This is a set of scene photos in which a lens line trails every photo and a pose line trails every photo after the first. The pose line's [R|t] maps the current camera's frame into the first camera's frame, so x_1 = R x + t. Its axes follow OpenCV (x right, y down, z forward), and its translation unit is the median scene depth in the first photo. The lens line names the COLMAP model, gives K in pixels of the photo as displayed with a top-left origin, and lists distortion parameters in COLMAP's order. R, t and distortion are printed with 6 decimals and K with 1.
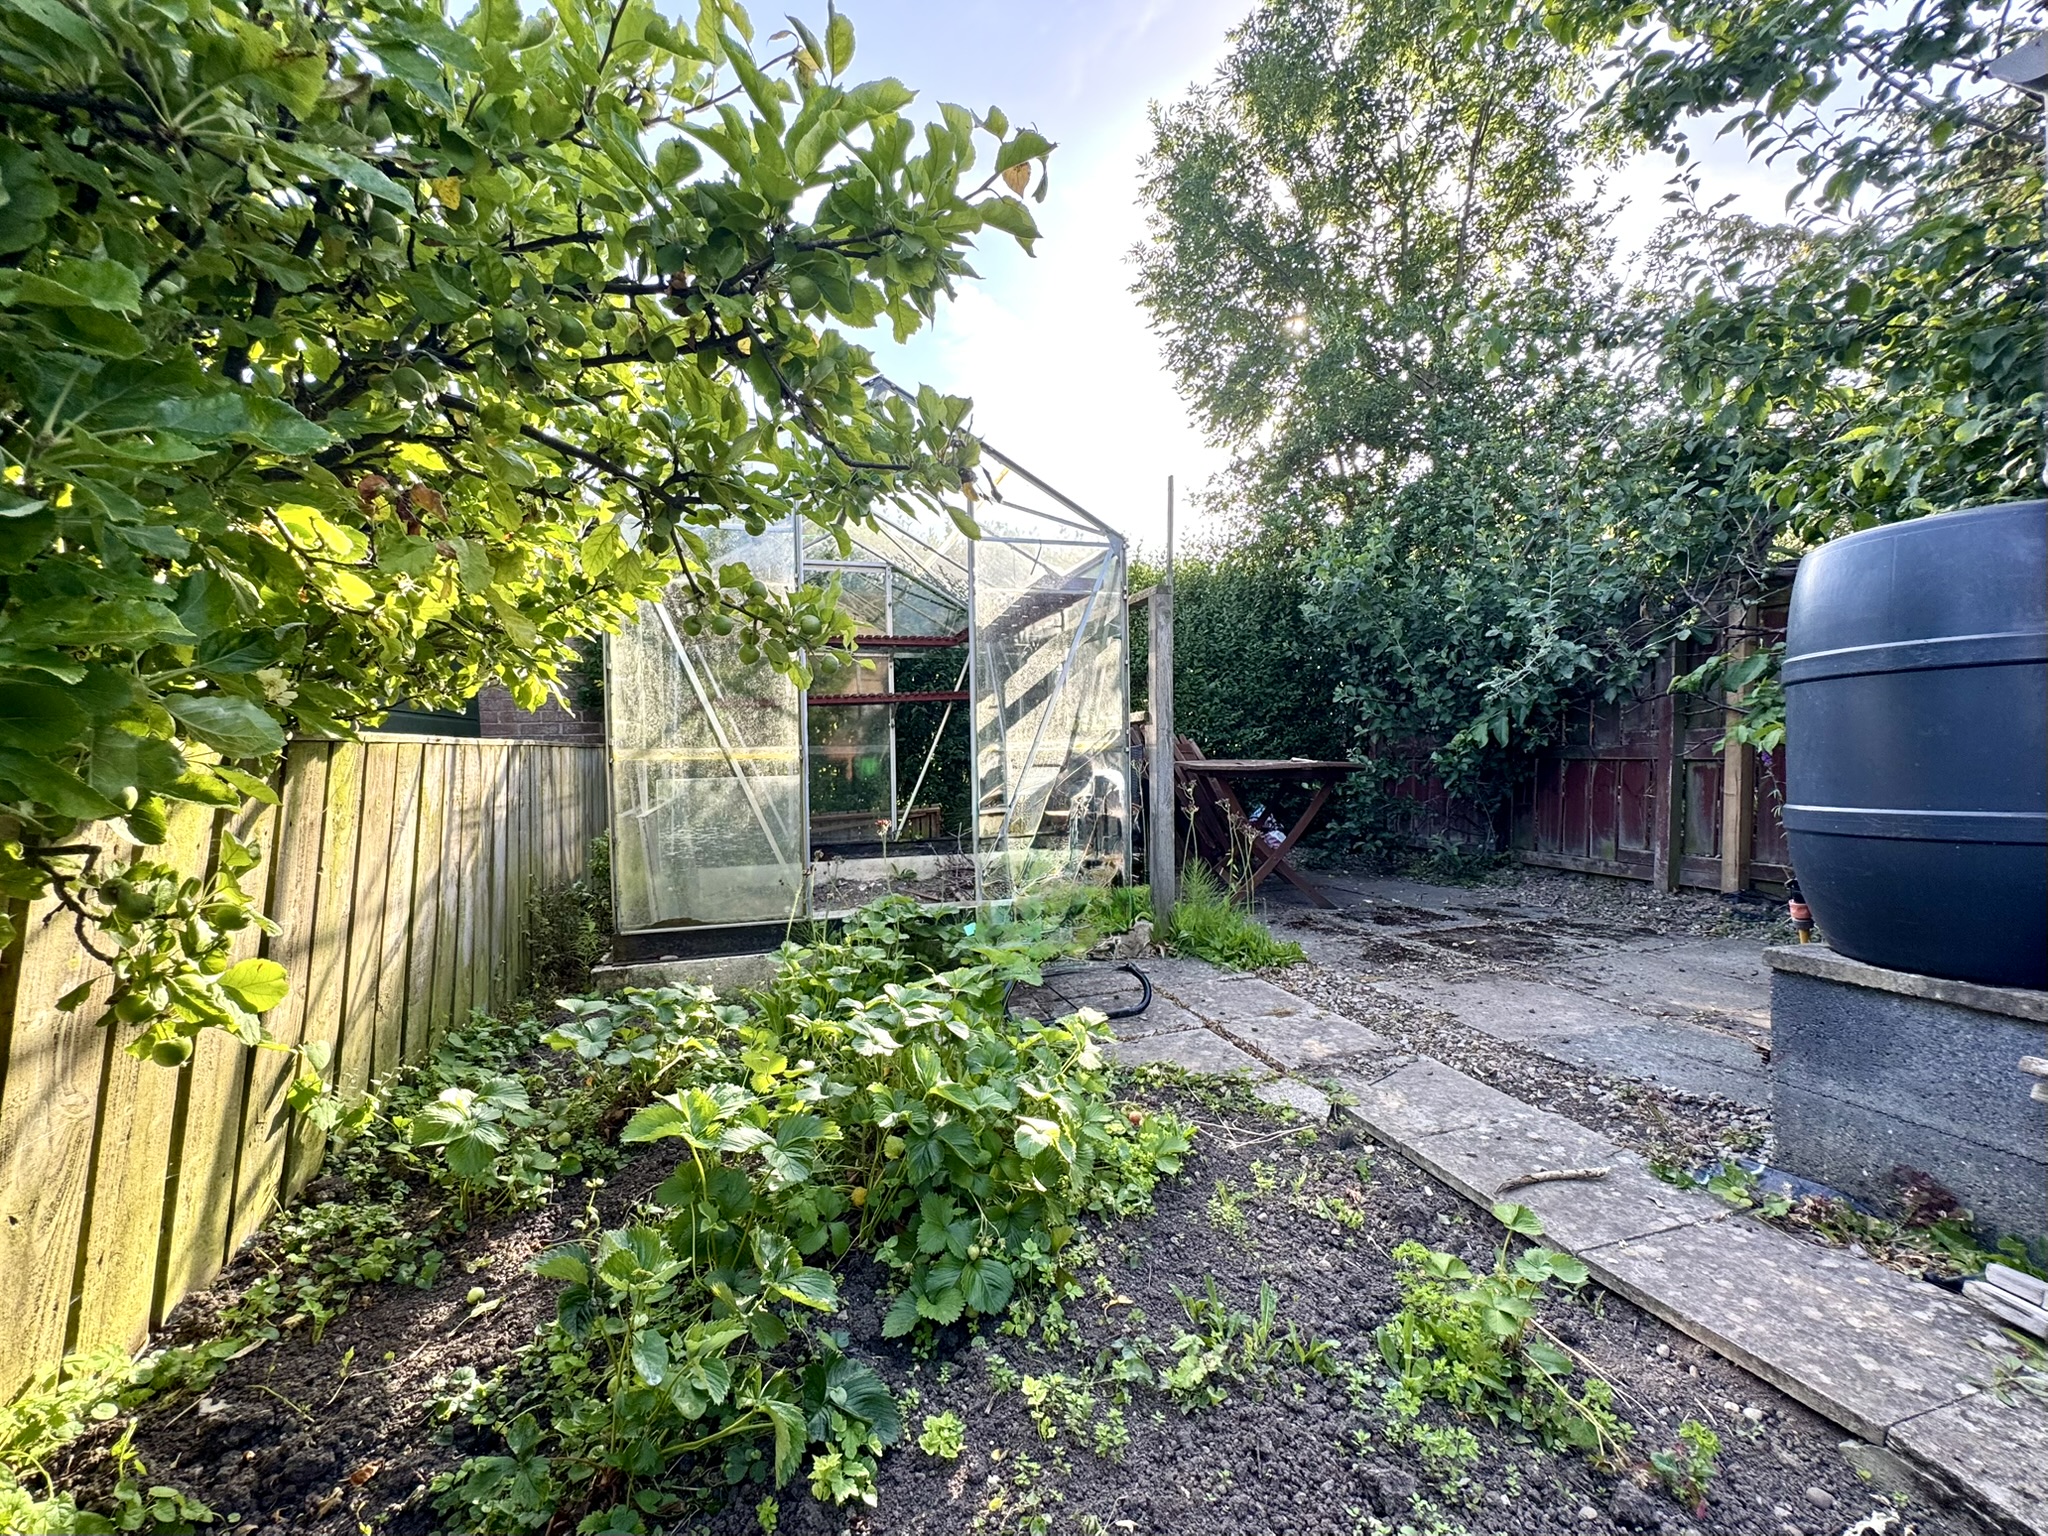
lens RADIAL K [[838.7, 0, 1029.6], [0, 838.7, 769.3], [0, 0, 1]] dist [-0.003314, 0.000229]
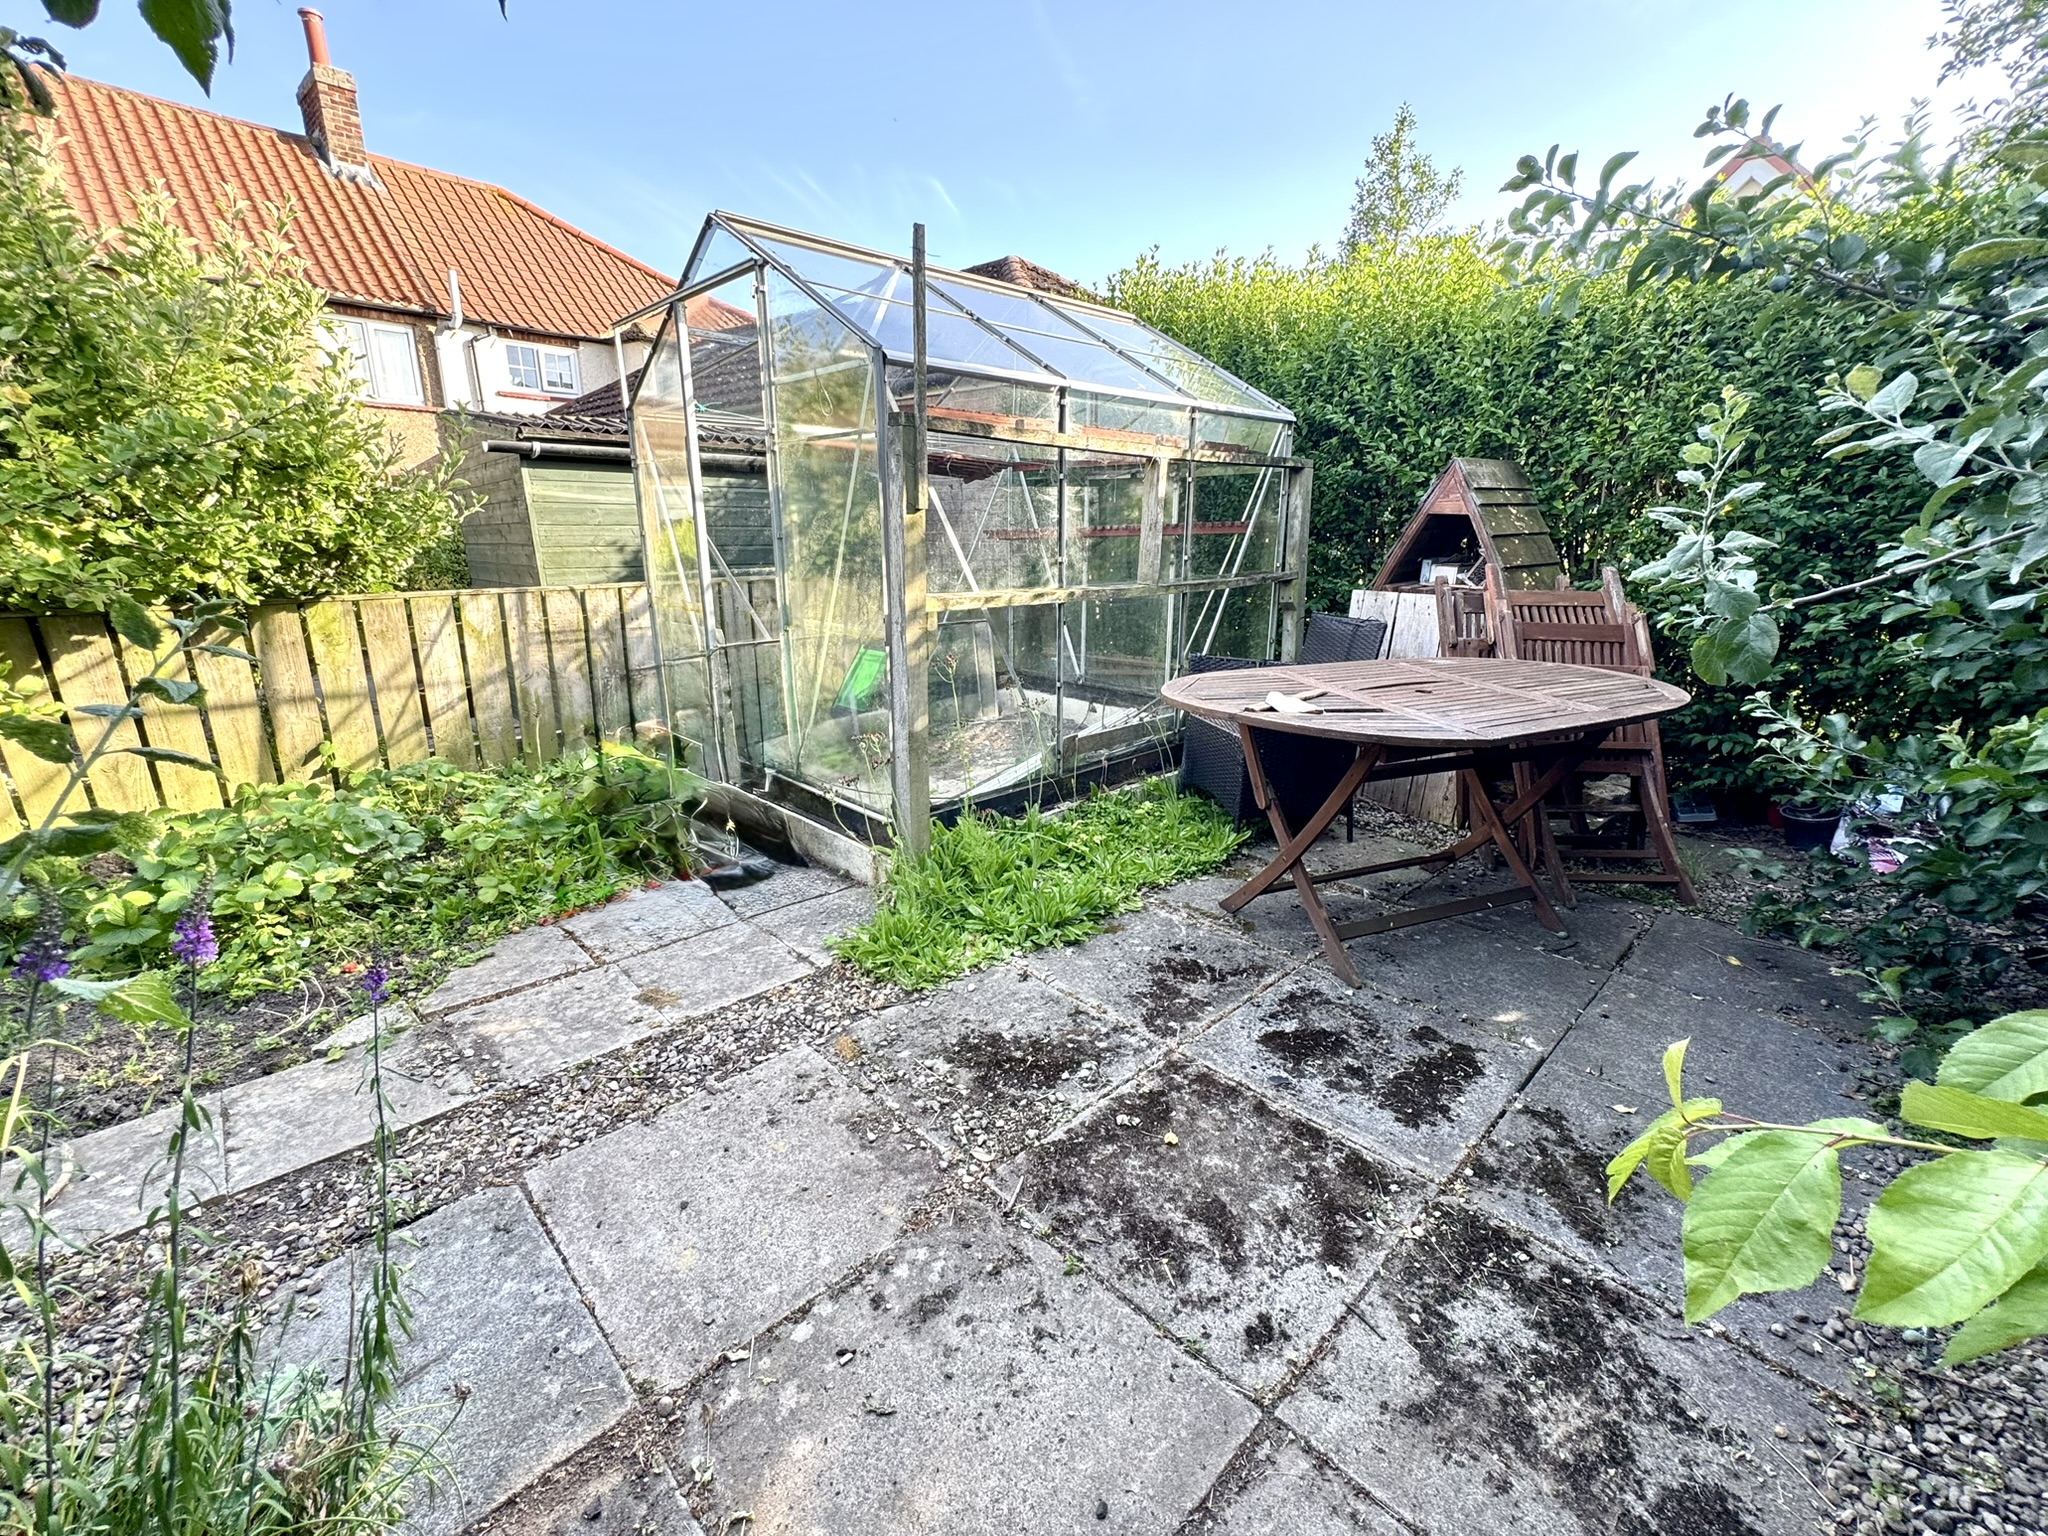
lens RADIAL K [[838.7, 0, 1029.6], [0, 838.7, 769.3], [0, 0, 1]] dist [-0.003314, 0.000229]
pose [[0.470190, 0.268236, -0.840815, 1.037997], [-0.036955, 0.957843, 0.284905, -0.167740], [0.881791, -0.102887, 0.460281, 0.896333]]
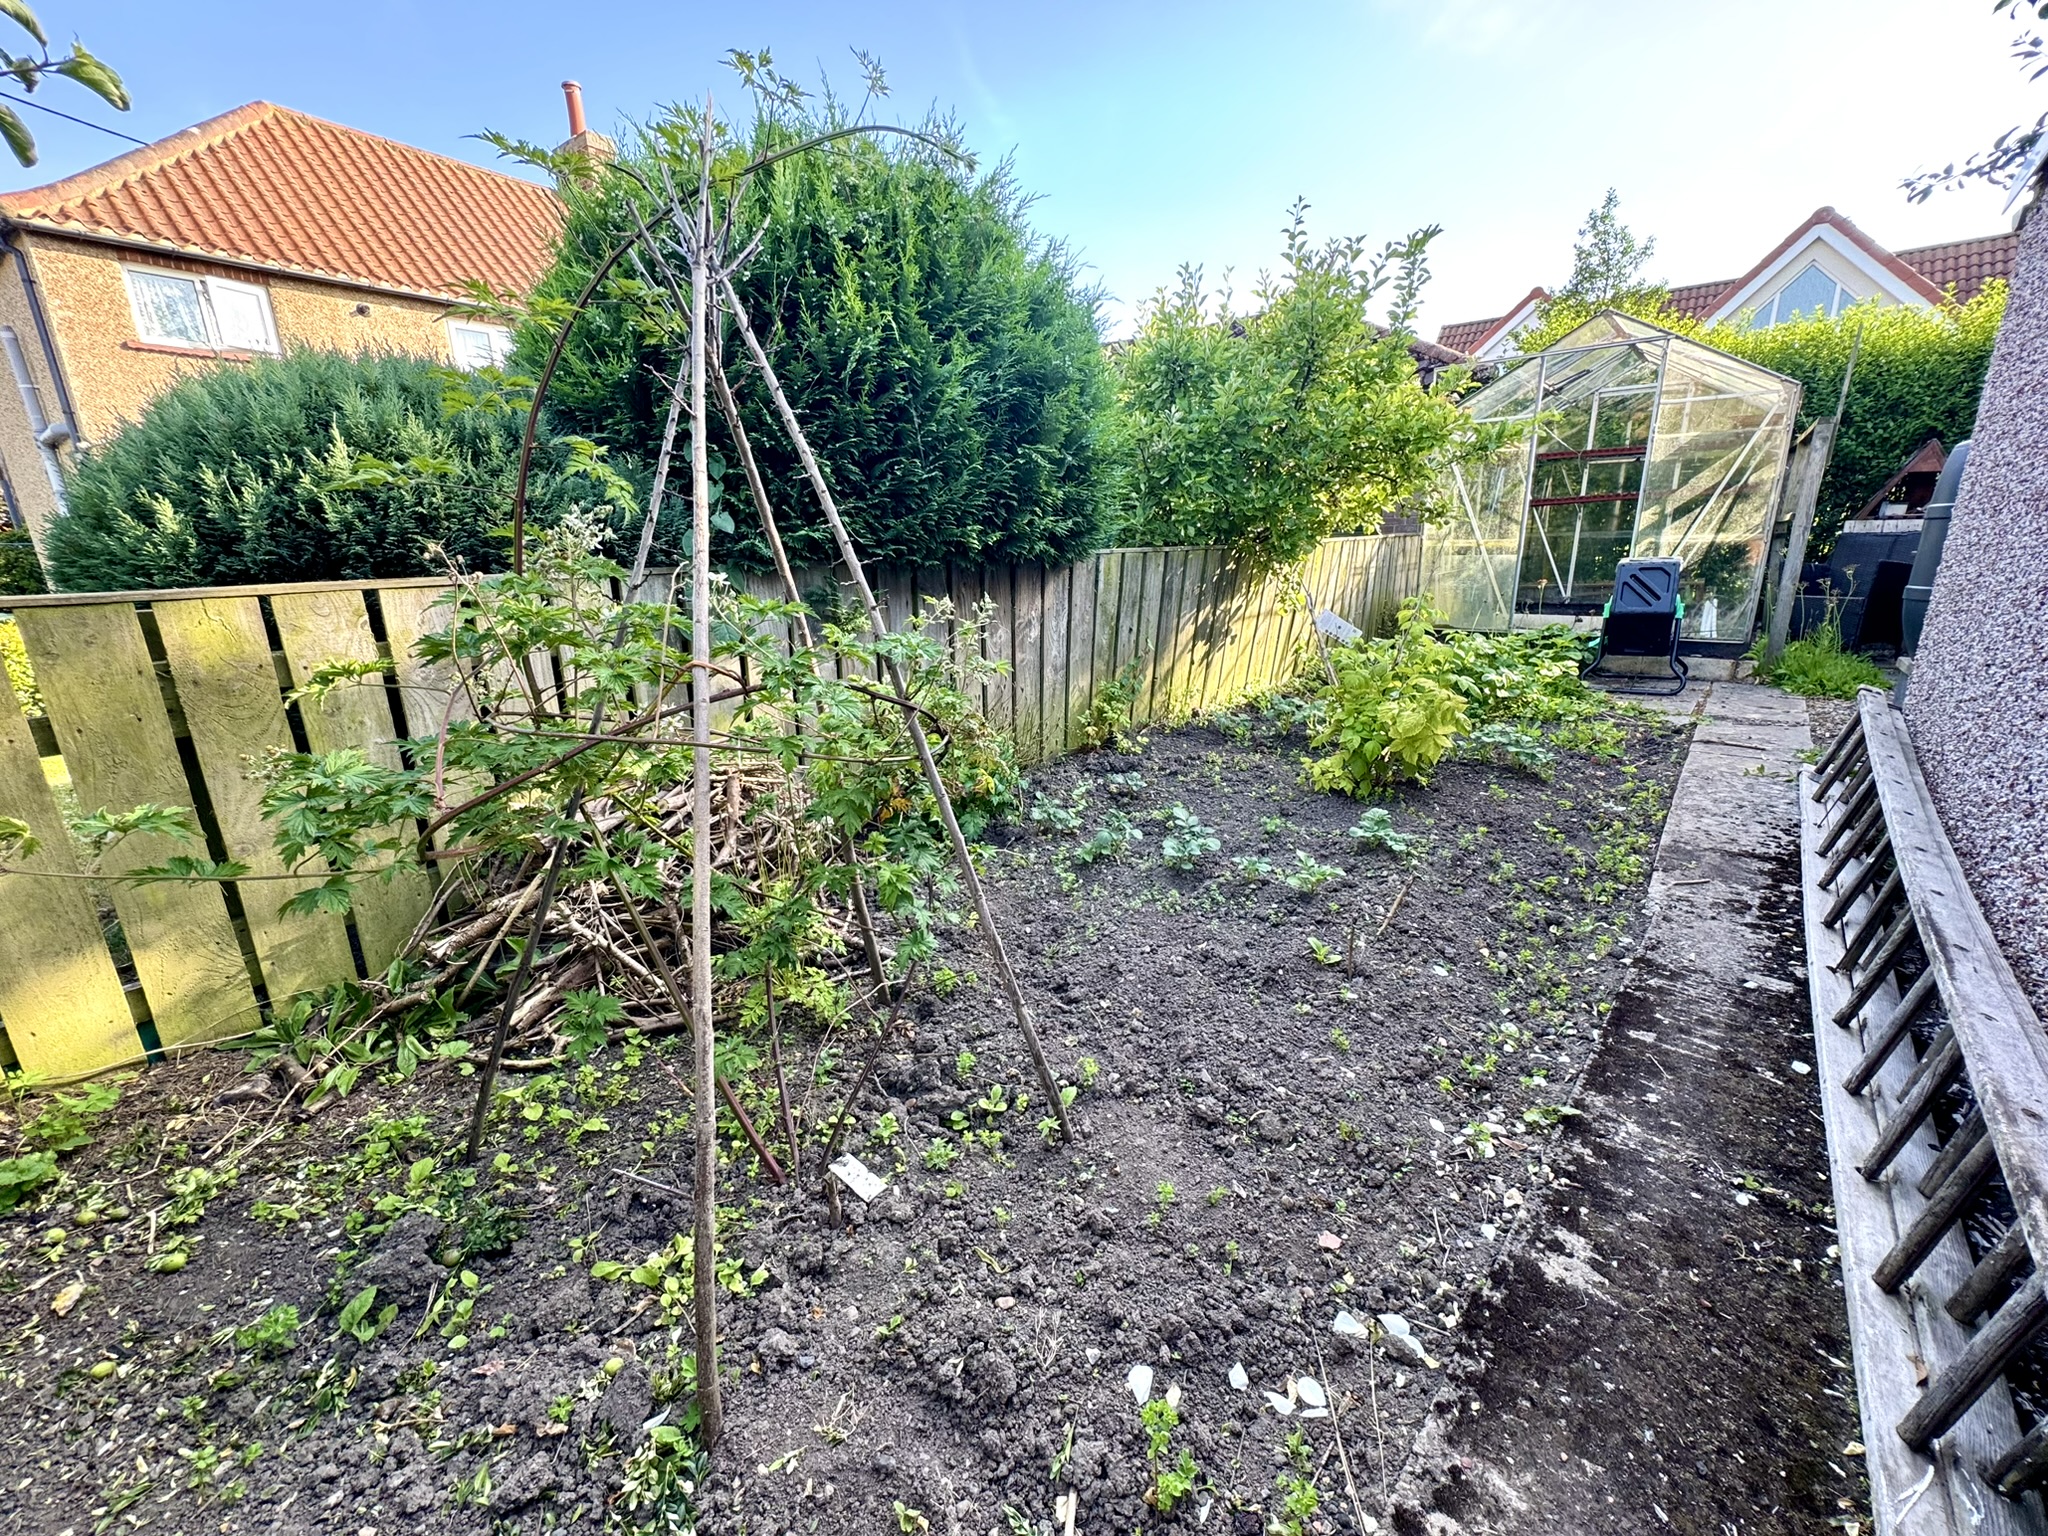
lens RADIAL K [[838.7, 0, 1029.6], [0, 838.7, 769.3], [0, 0, 1]] dist [-0.003314, 0.000229]
pose [[0.555858, 0.223521, -0.800662, 0.812625], [-0.002759, 0.963662, 0.267110, -0.032216], [0.831273, -0.146266, 0.536276, -1.080525]]
